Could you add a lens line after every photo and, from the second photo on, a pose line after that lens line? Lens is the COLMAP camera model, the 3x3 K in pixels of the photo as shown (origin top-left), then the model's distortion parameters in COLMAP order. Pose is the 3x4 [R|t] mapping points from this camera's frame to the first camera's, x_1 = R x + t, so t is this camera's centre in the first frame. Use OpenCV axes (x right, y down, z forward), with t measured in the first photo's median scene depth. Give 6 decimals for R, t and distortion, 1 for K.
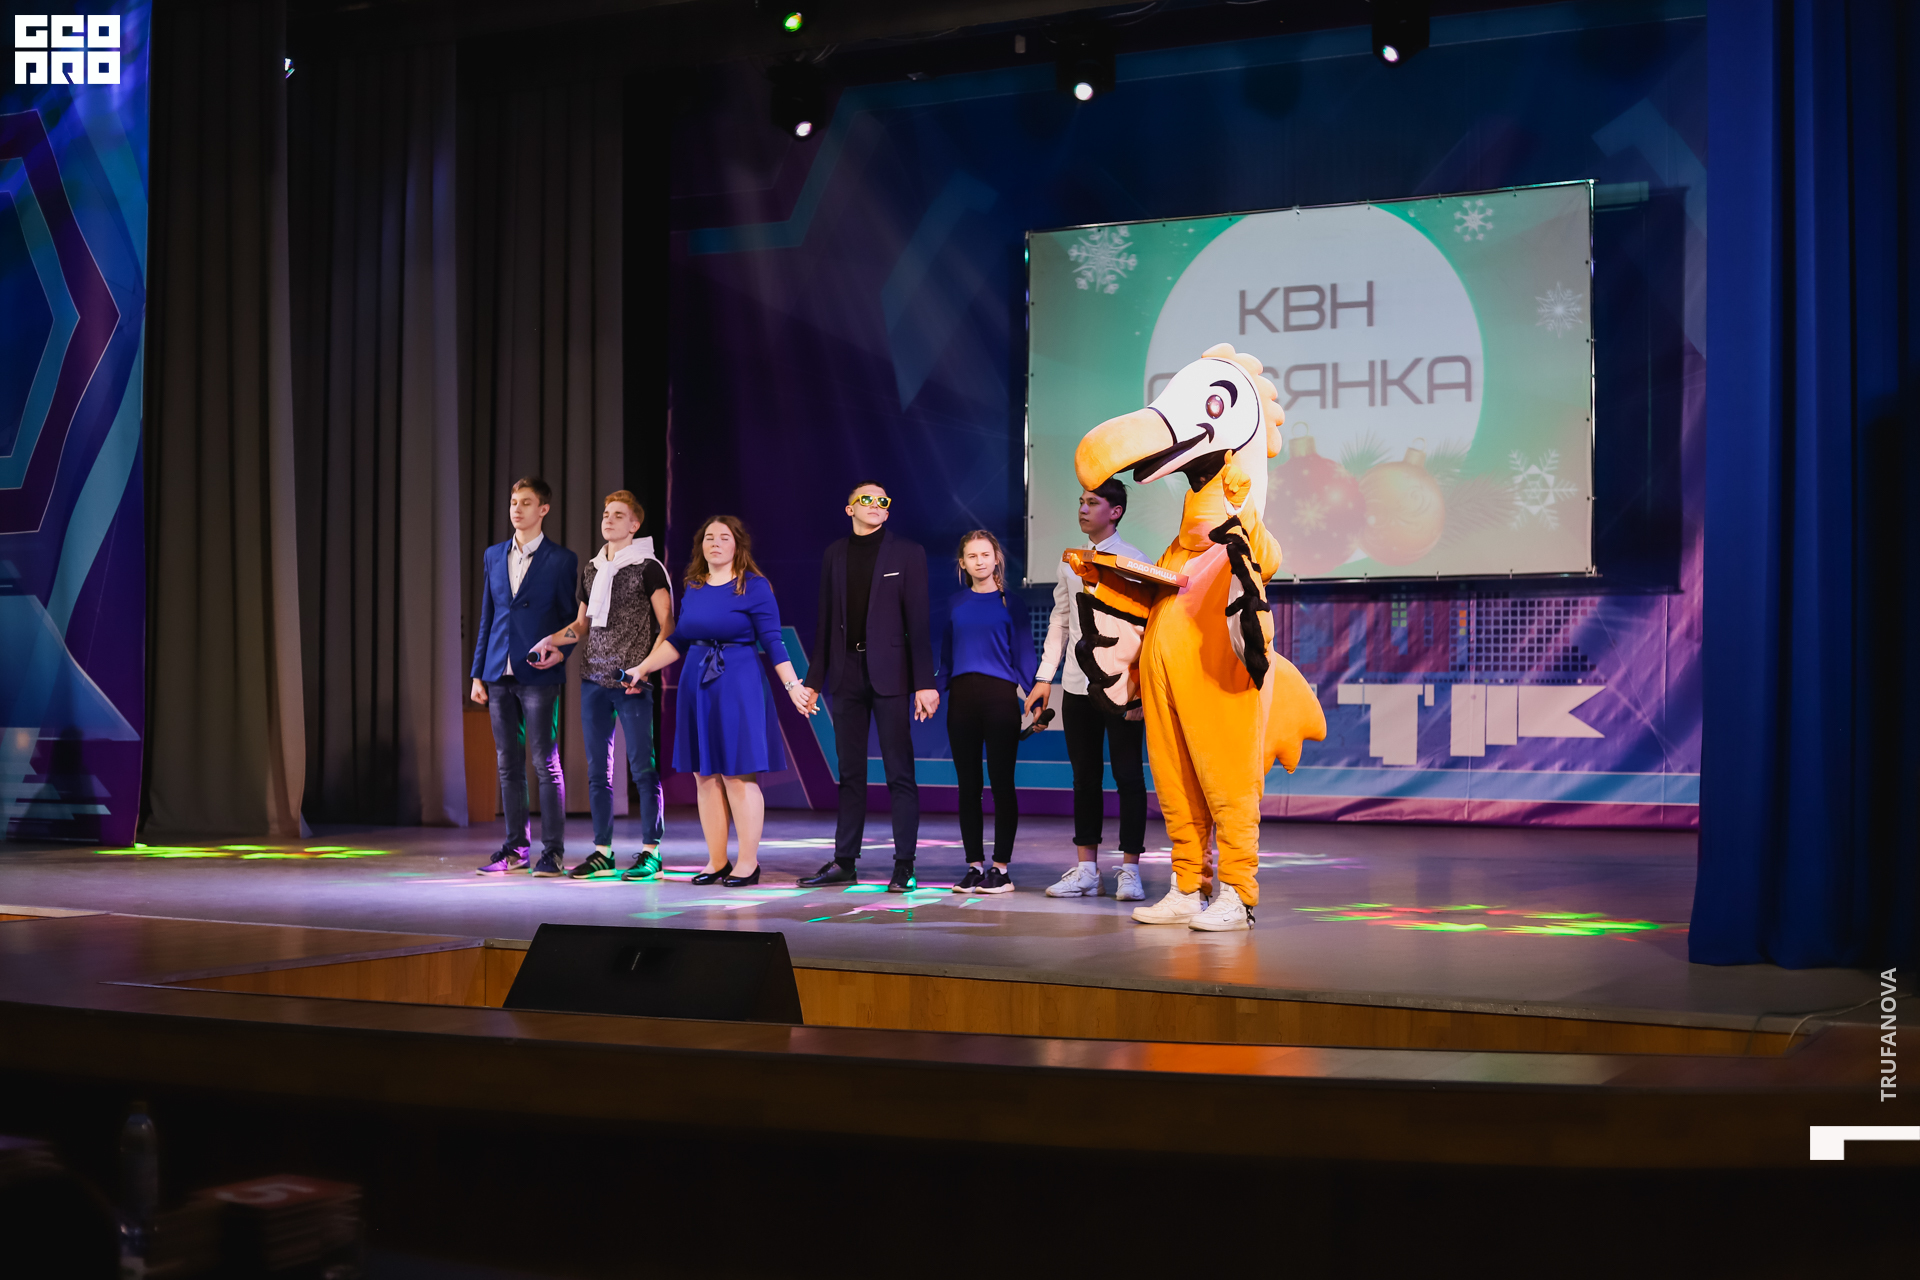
lens RADIAL K [[2836.1, 0, 960.0], [0, 2836.1, 640.0], [0, 0, 1]] dist [-0.096005, 0.012183]
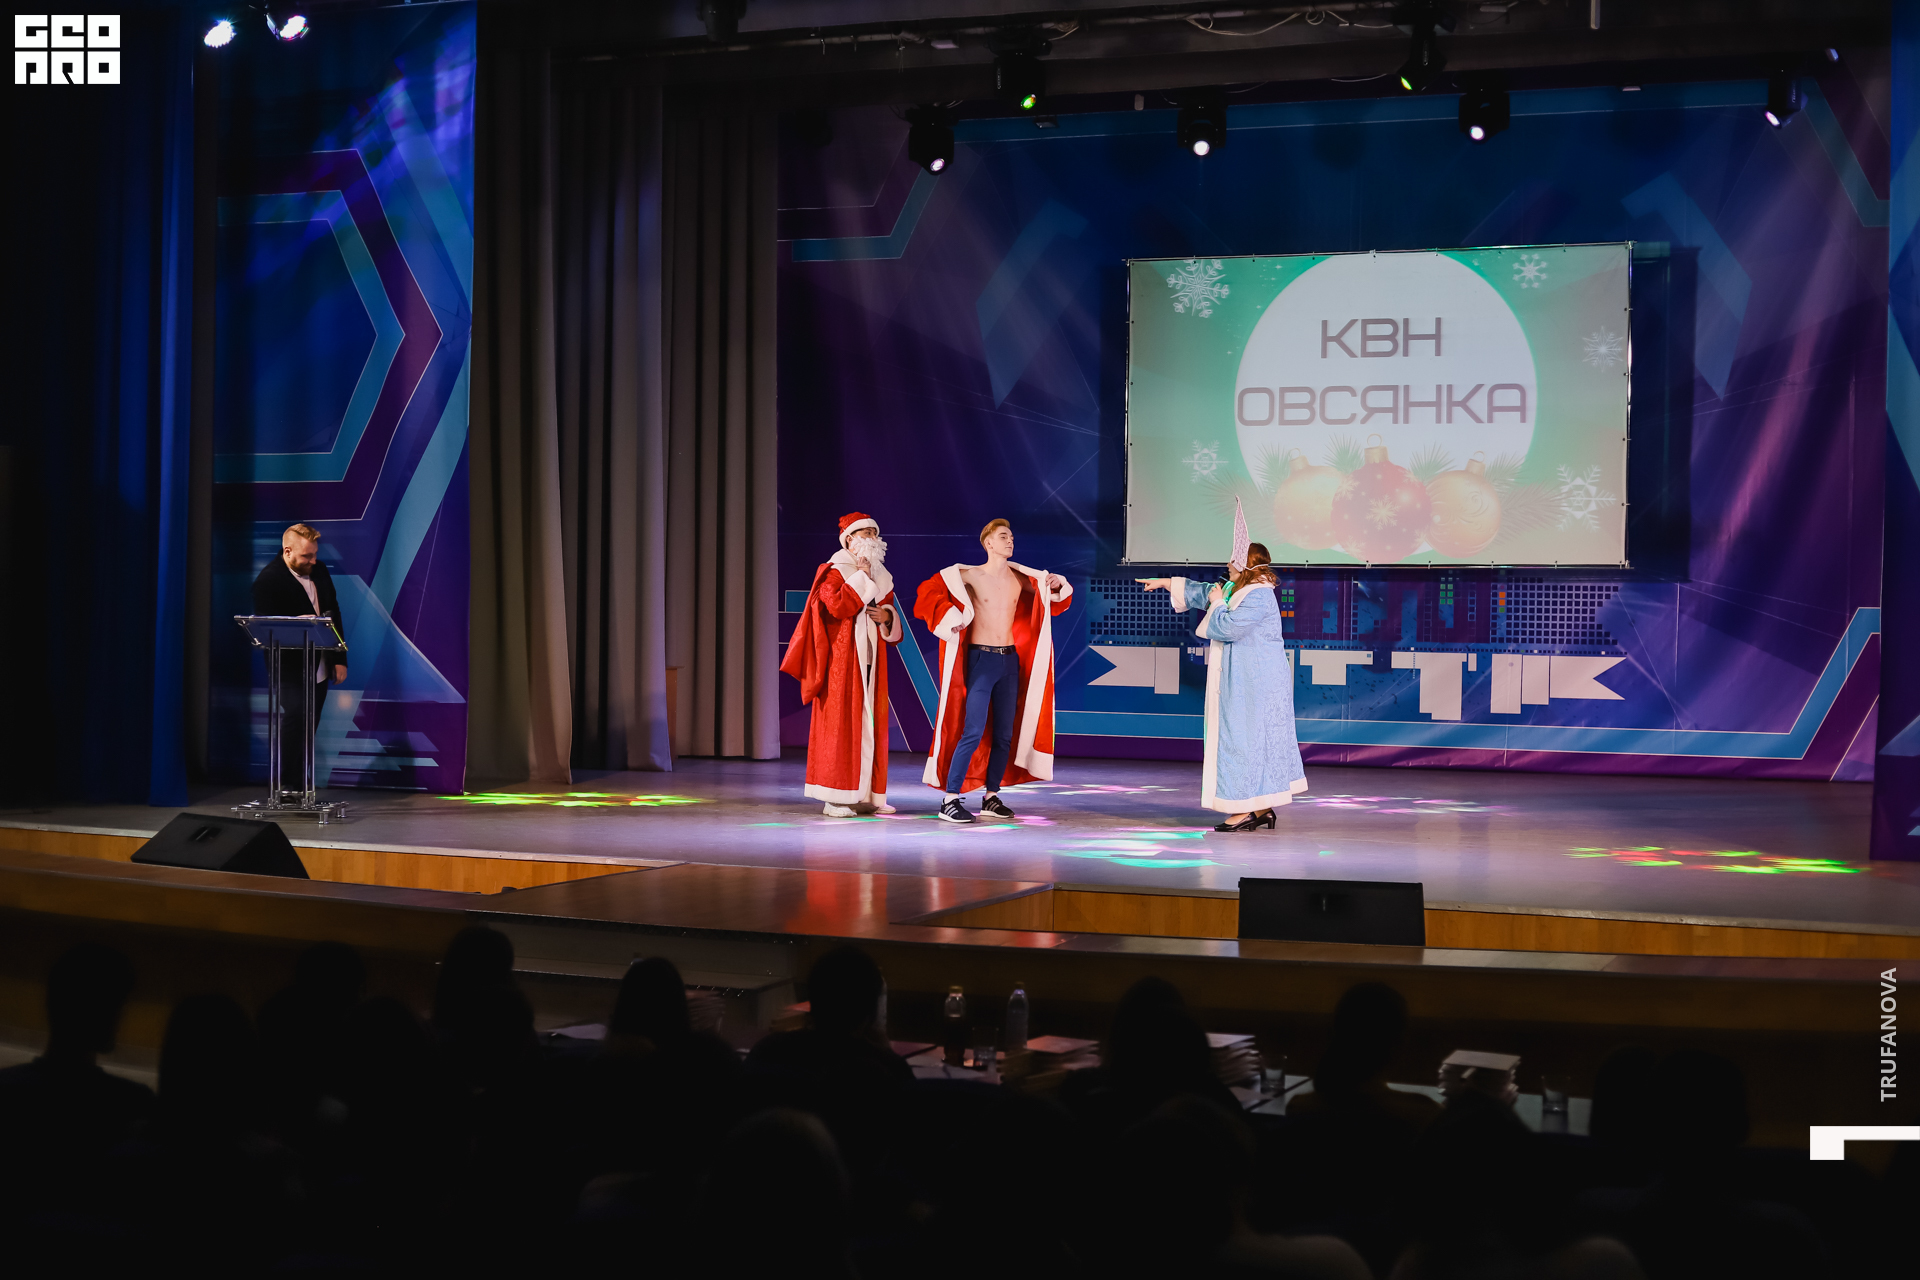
lens RADIAL K [[2840.1, 0, 964.6], [0, 2840.1, 670.7], [0, 0, 1]] dist [-0.042830, -0.020735]
pose [[0.989450, 0.005596, 0.144765, -0.225691], [-0.012291, 0.998894, 0.045391, -0.029347], [-0.144351, -0.046691, 0.988424, -0.165713]]
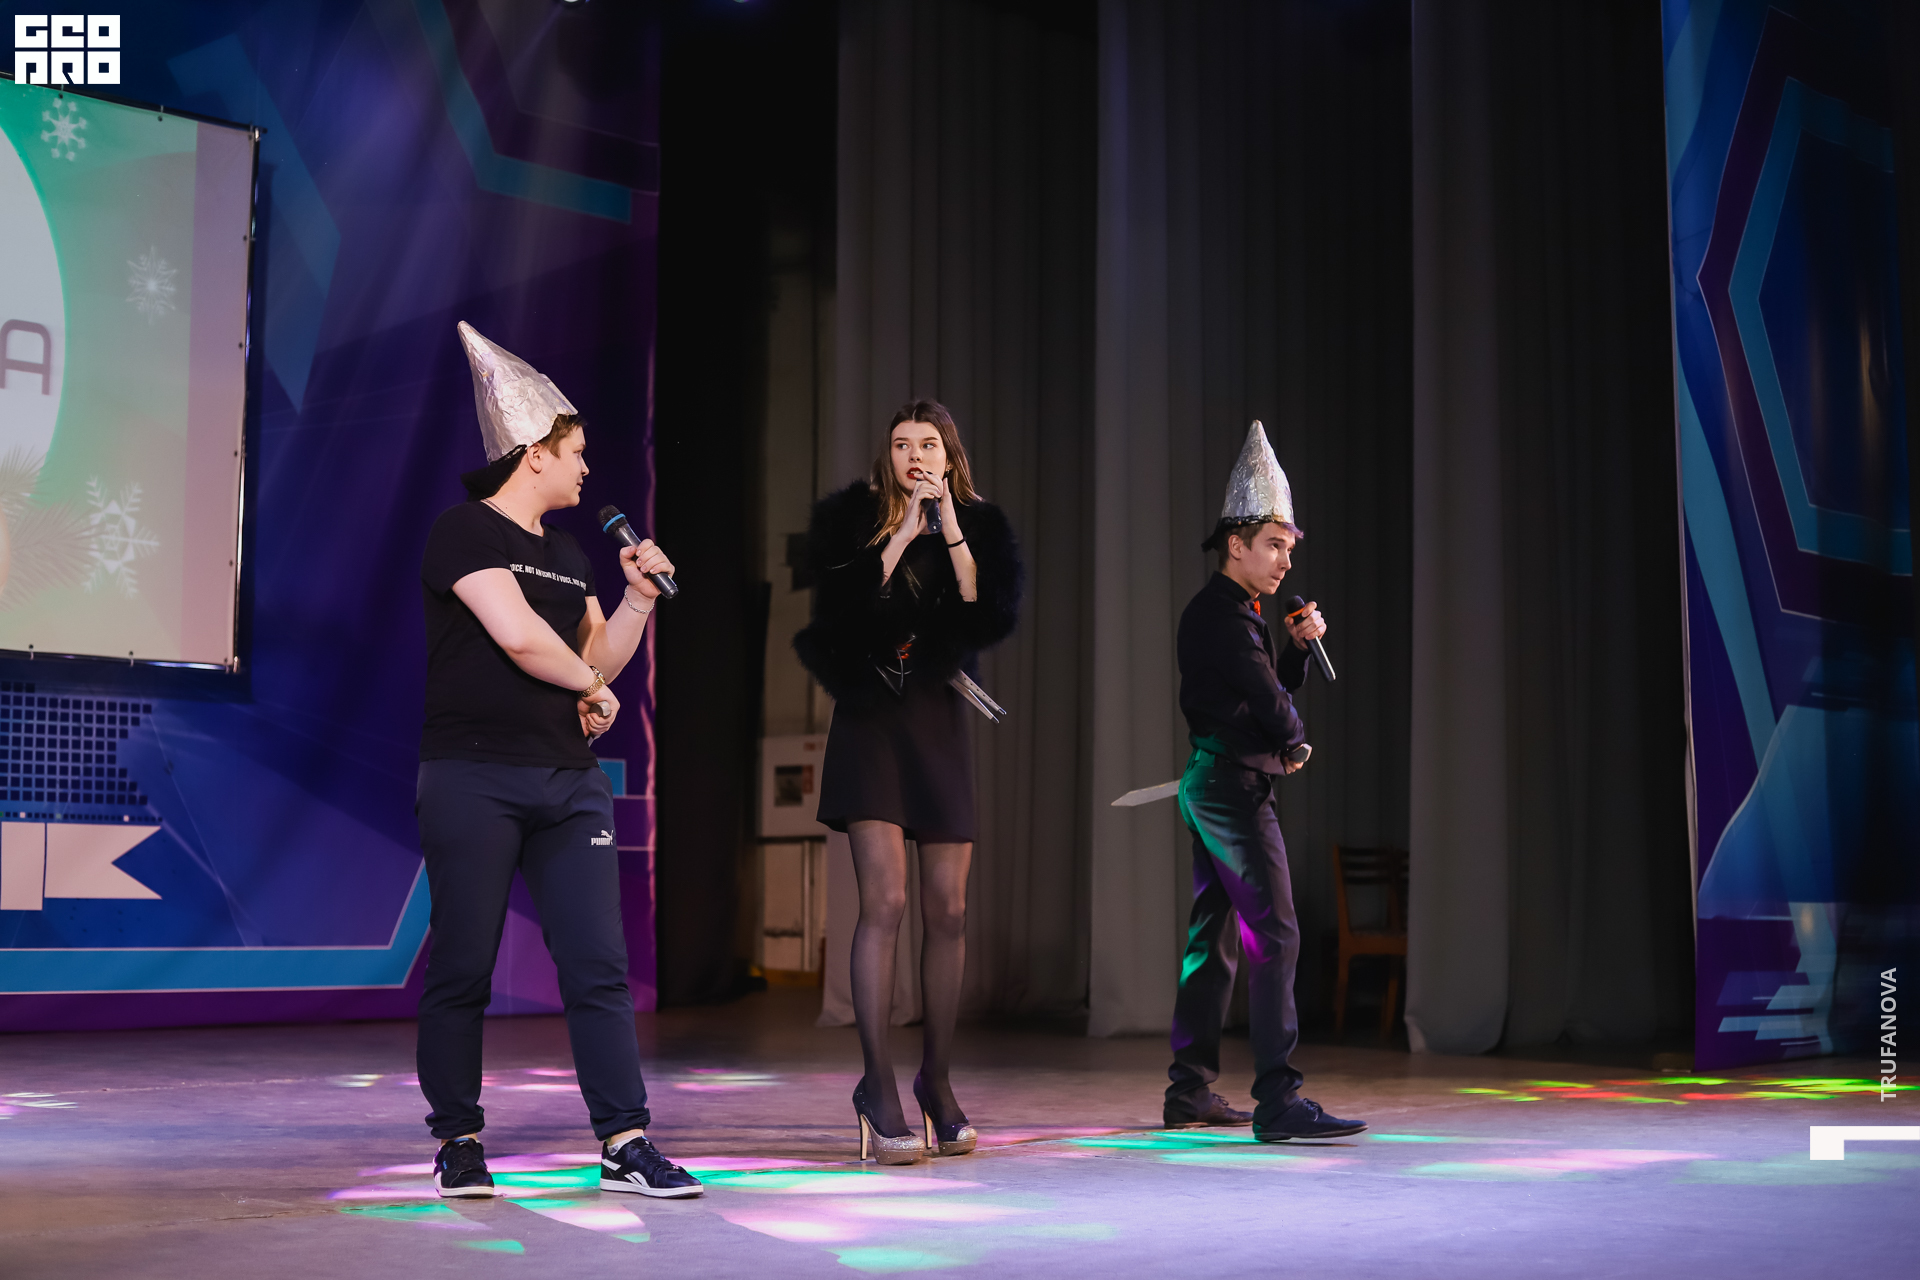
lens RADIAL K [[2855.9, 0, 960.0], [0, 2855.9, 640.0], [0, 0, 1]] dist [-0.115534, -0.019465]
pose [[0.193215, 0.087094, 0.977283, -0.423863], [-0.020526, 0.996193, -0.084721, 0.025128], [-0.980942, -0.003690, 0.194267, 0.648151]]
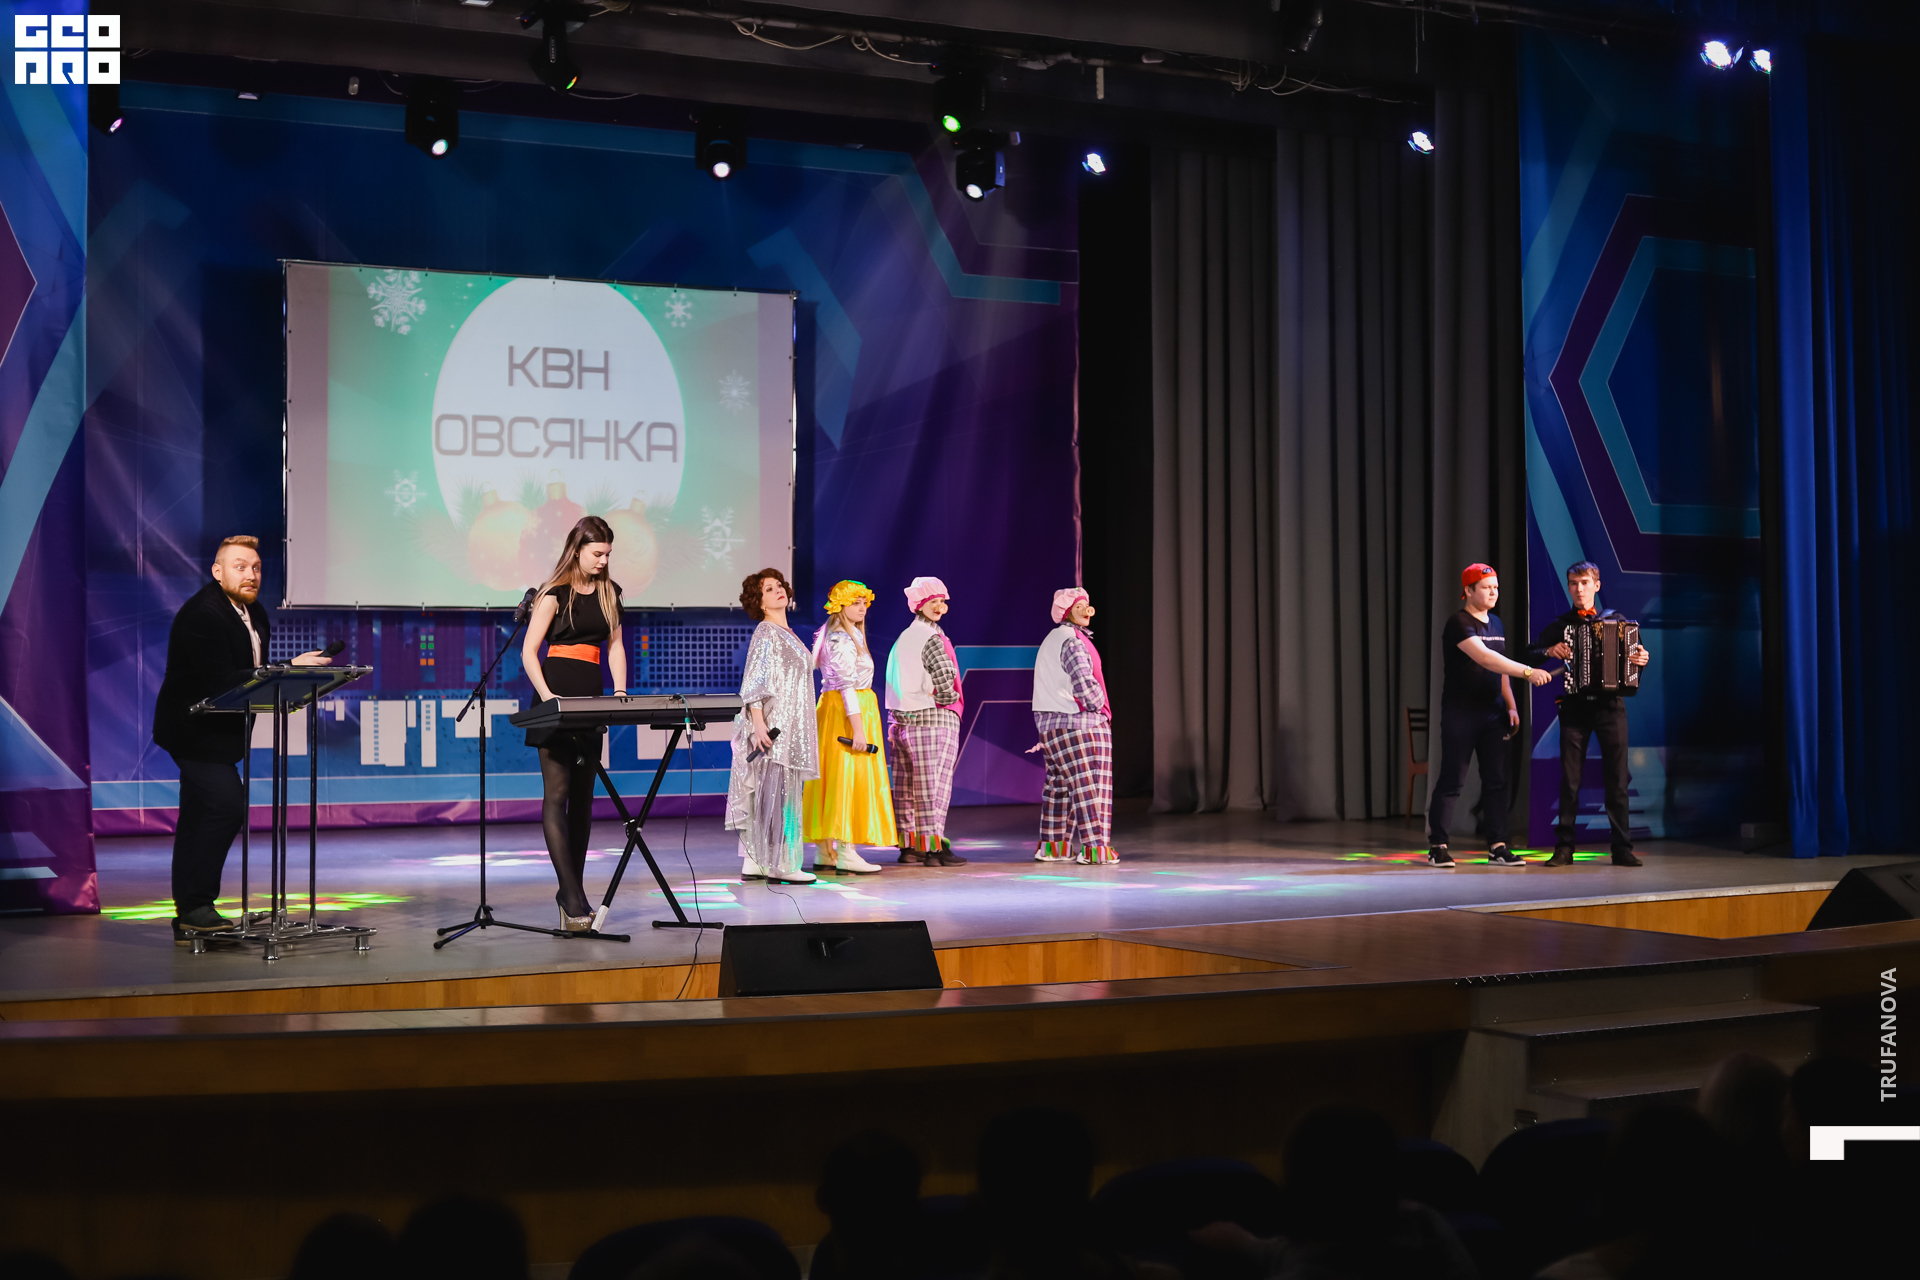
lens RADIAL K [[2810.0, 0, 960.0], [0, 2810.0, 640.0], [0, 0, 1]] dist [-0.057179, -0.081415]
pose [[0.500686, 0.004780, 0.865616, -0.776200], [-0.008185, 0.999966, -0.000788, -0.008964], [-0.865590, -0.006690, 0.500708, 0.299846]]
